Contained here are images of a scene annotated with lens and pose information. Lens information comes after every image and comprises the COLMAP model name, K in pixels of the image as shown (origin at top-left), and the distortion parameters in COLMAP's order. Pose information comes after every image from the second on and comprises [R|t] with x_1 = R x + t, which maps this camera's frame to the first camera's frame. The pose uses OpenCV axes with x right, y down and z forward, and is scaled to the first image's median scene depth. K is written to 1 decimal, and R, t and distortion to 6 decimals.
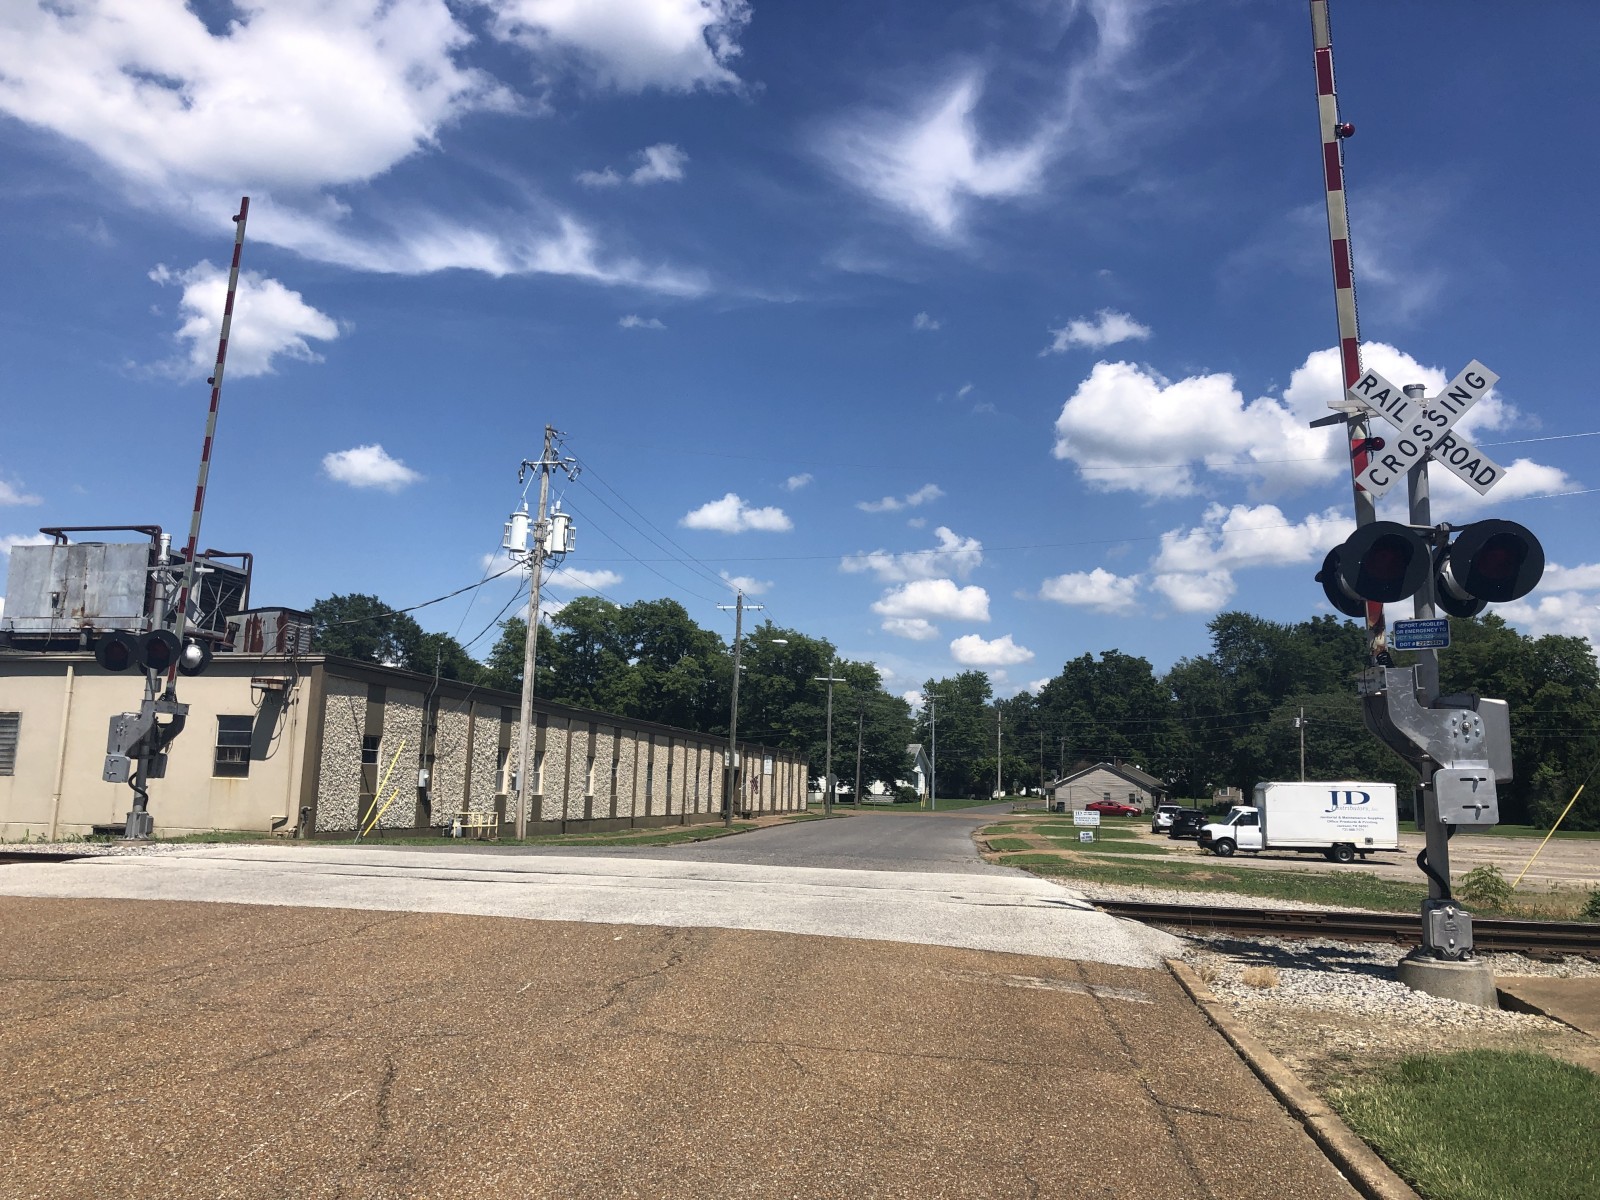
lens RADIAL K [[1314.2, 0, 783.8], [0, 1314.2, 577.9], [0, 0, 1]] dist [0.047983, -0.060250]
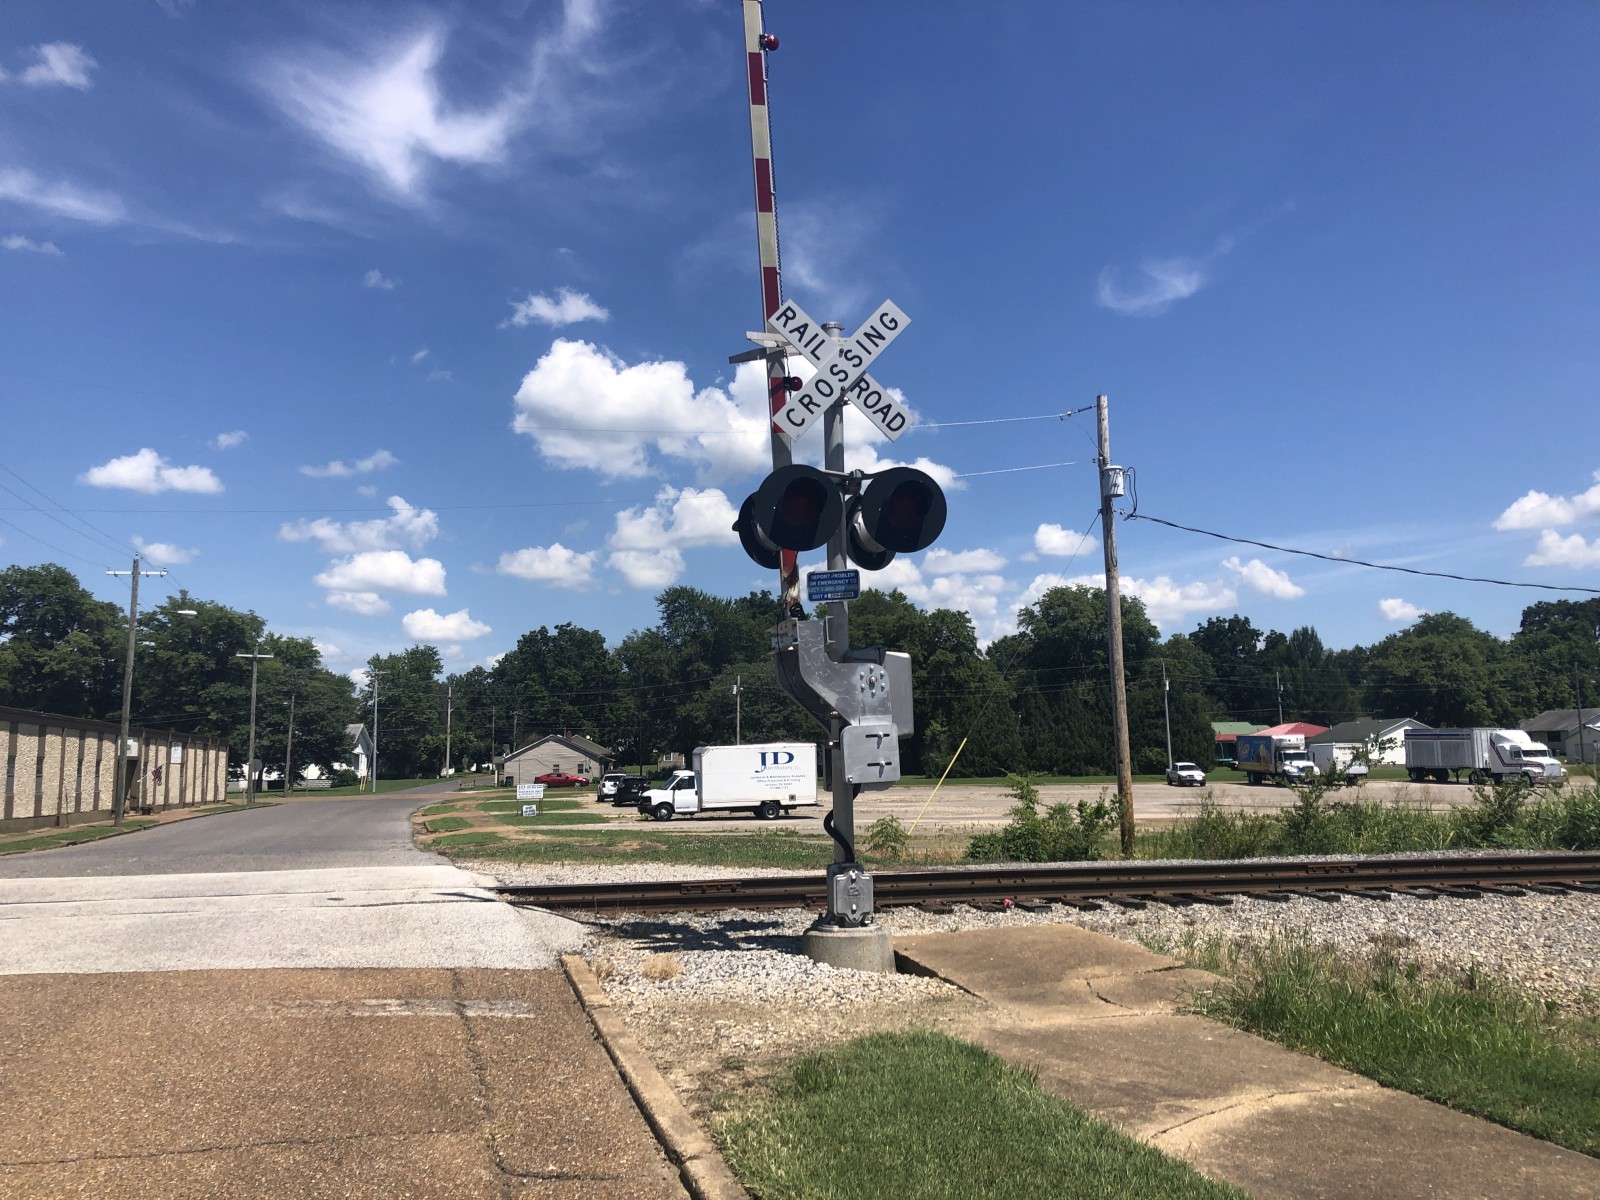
lens RADIAL K [[1314.2, 0, 795.8], [0, 1314.2, 585.8], [0, 0, 1]] dist [0.047983, -0.060250]
pose [[0.915365, 0.009389, 0.402516, 0.067774], [-0.019475, 0.999590, 0.020971, 0.020859], [-0.402154, -0.027035, 0.915173, 0.129582]]
